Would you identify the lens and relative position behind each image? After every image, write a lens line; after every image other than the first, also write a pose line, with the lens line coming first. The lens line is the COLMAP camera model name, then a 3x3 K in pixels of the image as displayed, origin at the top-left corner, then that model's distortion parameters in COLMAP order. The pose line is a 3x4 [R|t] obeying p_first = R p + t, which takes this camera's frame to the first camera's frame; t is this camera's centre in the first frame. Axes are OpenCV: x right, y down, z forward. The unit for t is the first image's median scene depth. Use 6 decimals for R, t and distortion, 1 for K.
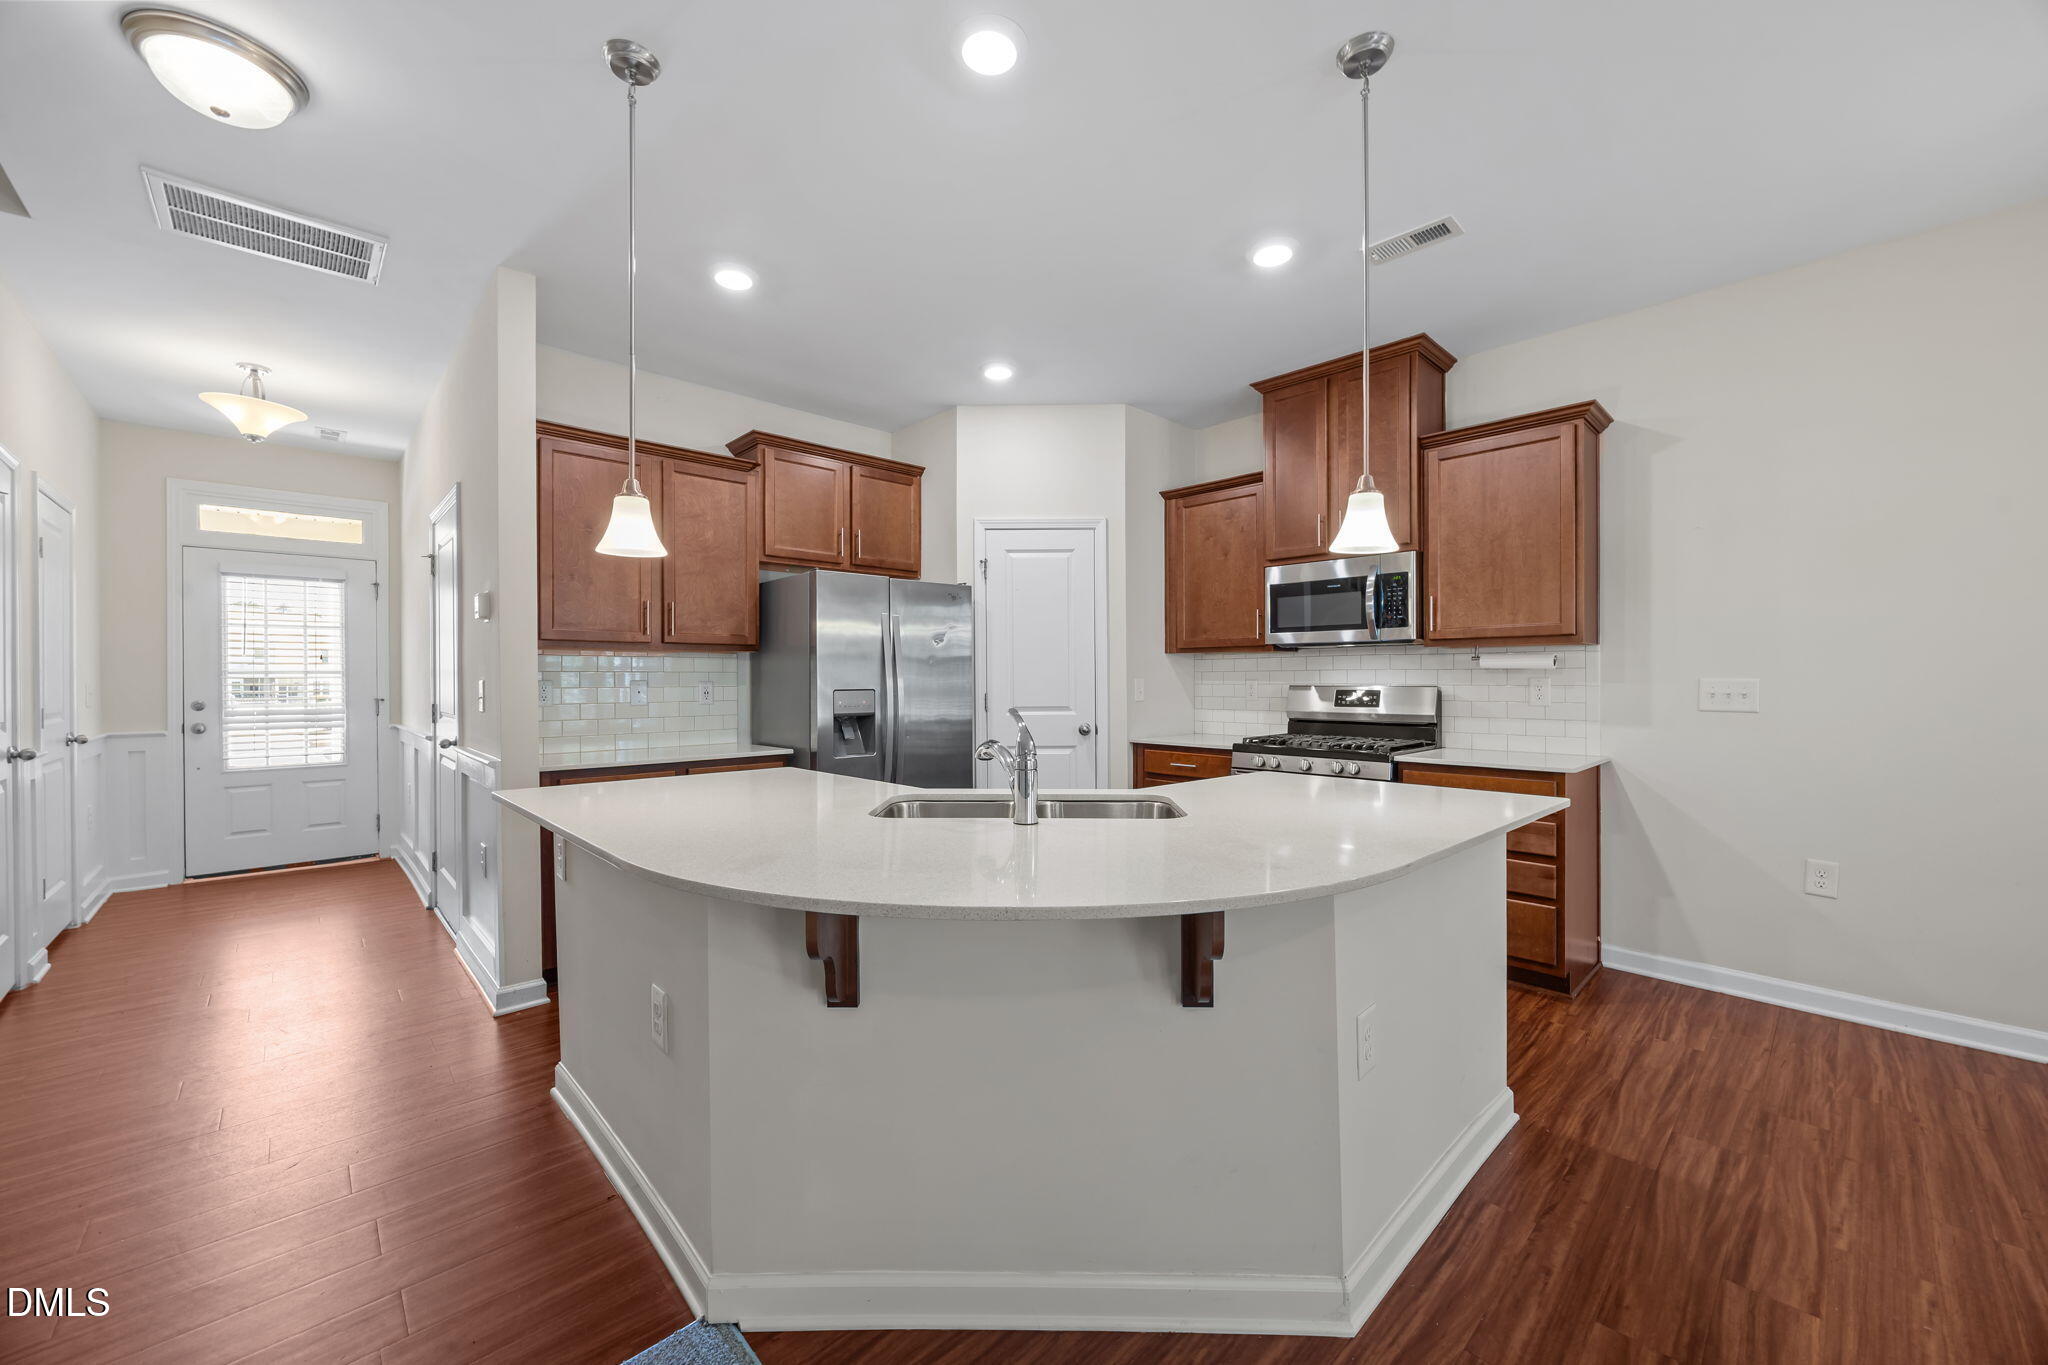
lens RADIAL K [[786.0, 0, 1025.3], [0, 786.0, 681.4], [0, 0, 1]] dist [-0.002428, -0.000137]
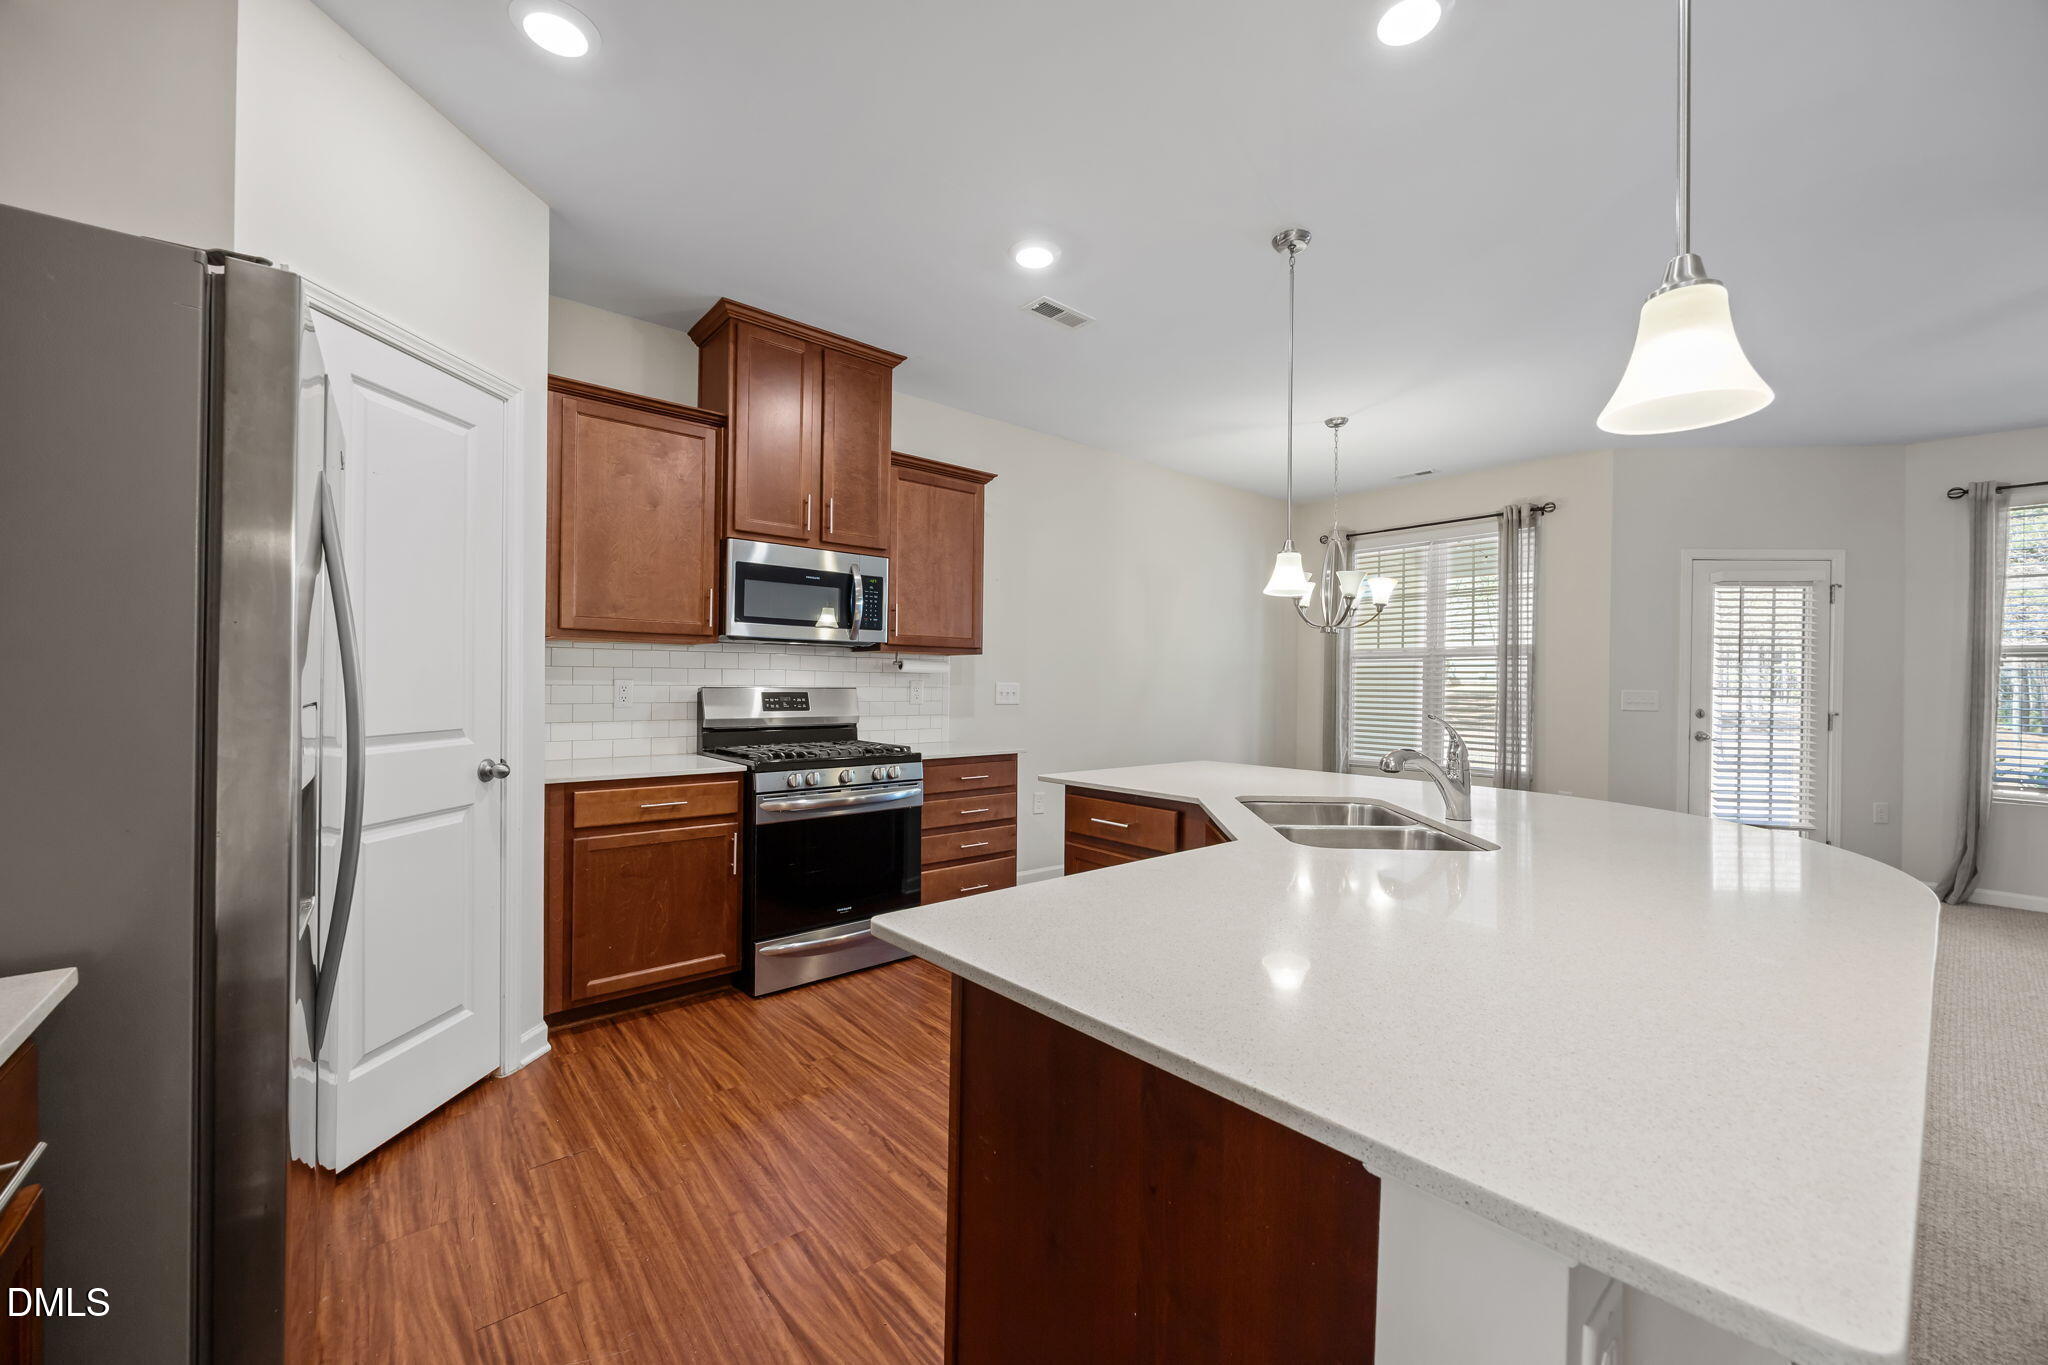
lens RADIAL K [[786.0, 0, 1032.2], [0, 786.0, 678.2], [0, 0, 1]] dist [-0.002428, -0.000137]
pose [[0.063460, 0.007626, 0.997955, -0.516480], [-0.010853, 0.999917, -0.006951, -0.001896], [-0.997925, -0.010389, 0.063537, 0.716859]]
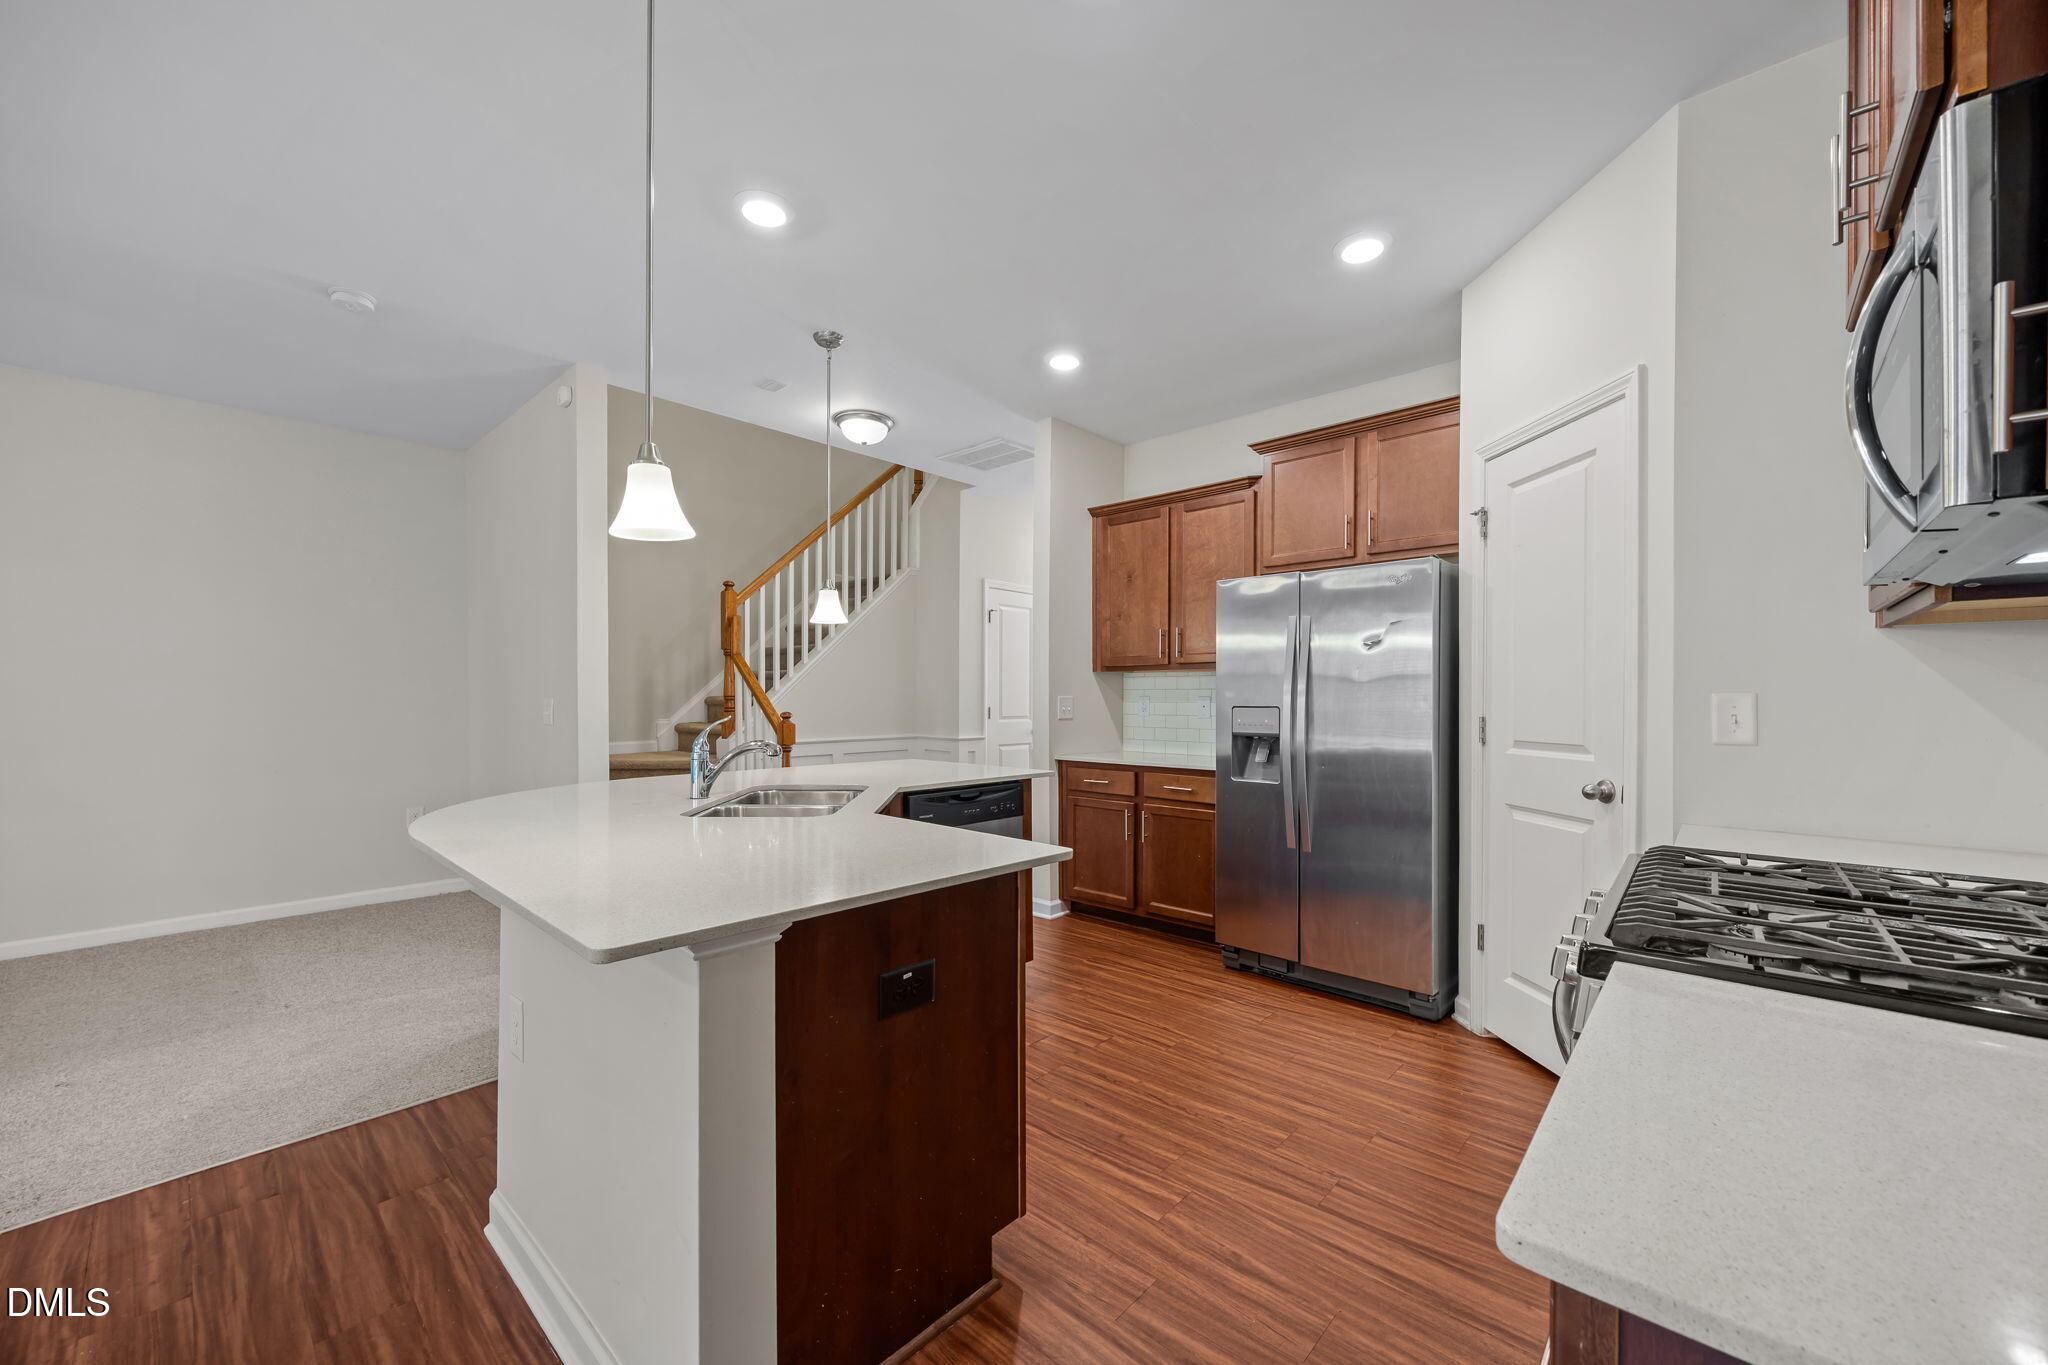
lens RADIAL K [[786.0, 0, 1031.7], [0, 786.0, 696.3], [0, 0, 1]] dist [-0.002428, -0.000137]
pose [[0.068801, 0.000224, -0.997630, 0.677412], [0.001713, 0.999998, 0.000342, -0.002682], [0.997629, -0.001732, 0.068801, 0.704114]]
